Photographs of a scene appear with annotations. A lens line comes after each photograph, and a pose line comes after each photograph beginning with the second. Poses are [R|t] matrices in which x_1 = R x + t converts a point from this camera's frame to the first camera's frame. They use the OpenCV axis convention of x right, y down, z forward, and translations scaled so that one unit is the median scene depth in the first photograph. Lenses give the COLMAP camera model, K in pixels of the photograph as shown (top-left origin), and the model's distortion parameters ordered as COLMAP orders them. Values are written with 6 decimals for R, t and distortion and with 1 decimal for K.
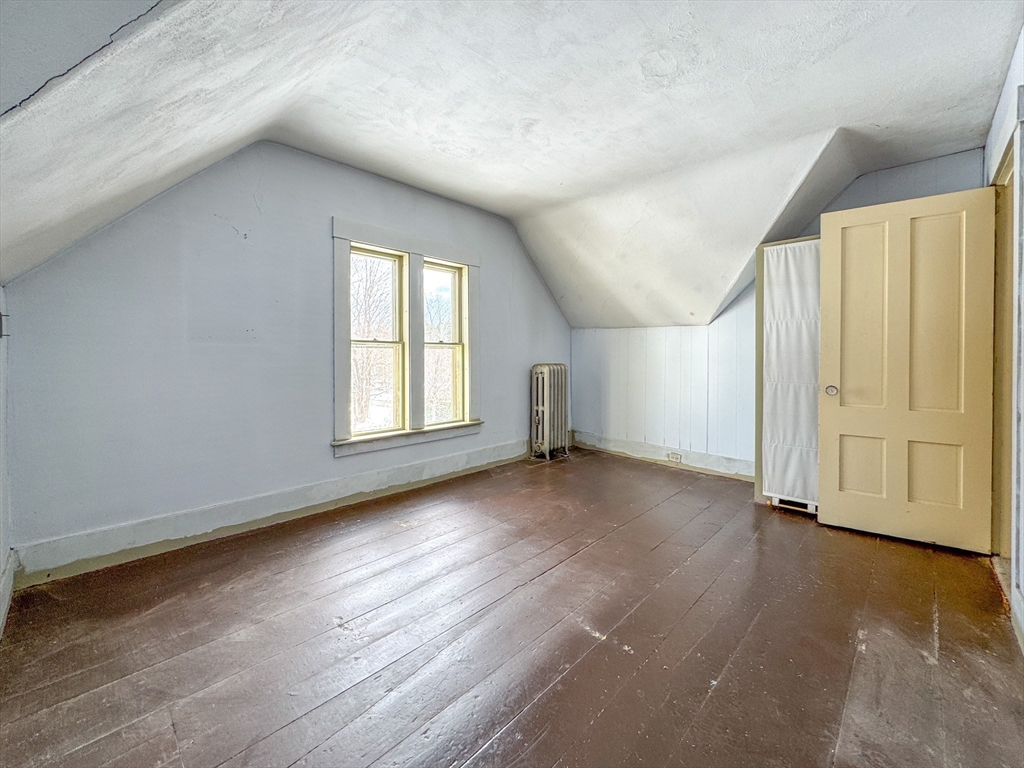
lens RADIAL K [[441.7, 0, 497.8], [0, 441.7, 354.6], [0, 0, 1]] dist [-0.001384, -0.000057]
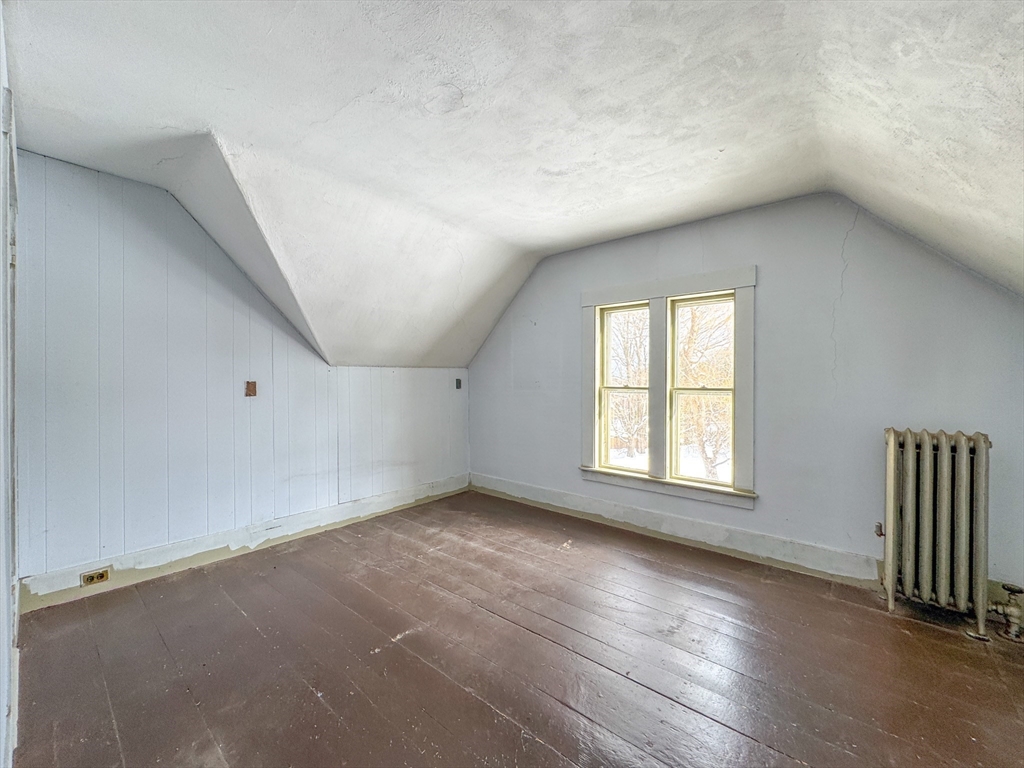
lens RADIAL K [[410.5, 0, 512.3], [0, 410.5, 381.3], [0, 0, 1]] dist [-0.000236, -0.000008]
pose [[0.051376, -0.002016, -0.998677, 0.750564], [0.002942, 0.999994, -0.001867, -0.045719], [0.998675, -0.002843, 0.051381, 0.676263]]
